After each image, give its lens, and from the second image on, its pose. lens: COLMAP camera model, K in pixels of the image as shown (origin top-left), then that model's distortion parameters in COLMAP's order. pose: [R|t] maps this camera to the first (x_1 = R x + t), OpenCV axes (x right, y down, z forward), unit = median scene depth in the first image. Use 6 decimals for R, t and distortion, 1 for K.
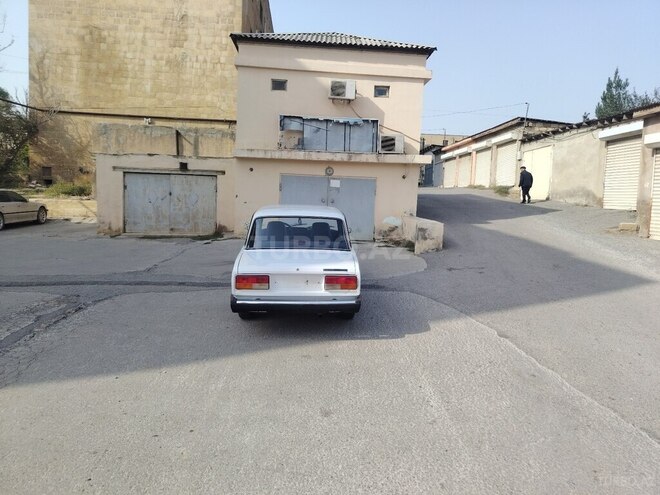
lens RADIAL K [[460.6, 0, 340.6], [0, 460.6, 239.6], [0, 0, 1]] dist [0.063799, -0.074041]
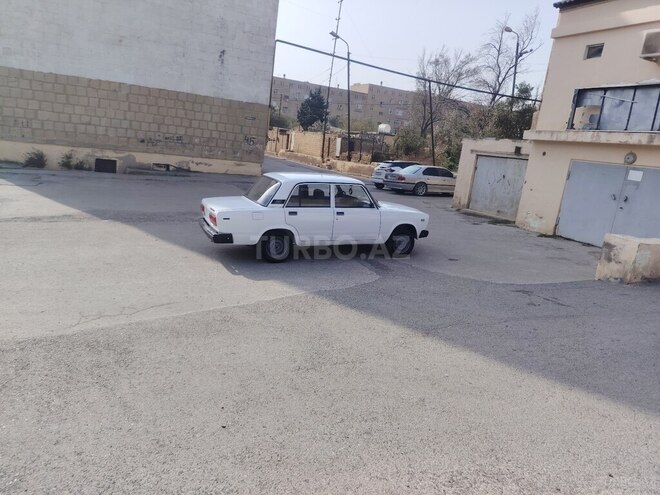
lens RADIAL K [[462.6, 0, 327.5], [0, 462.6, 247.9], [0, 0, 1]] dist [0.039229, -0.038067]
pose [[0.331007, 0.211716, -0.919571, 0.528189], [-0.183390, 0.970358, 0.157396, -0.039412], [0.925636, 0.116541, 0.360022, 0.303533]]
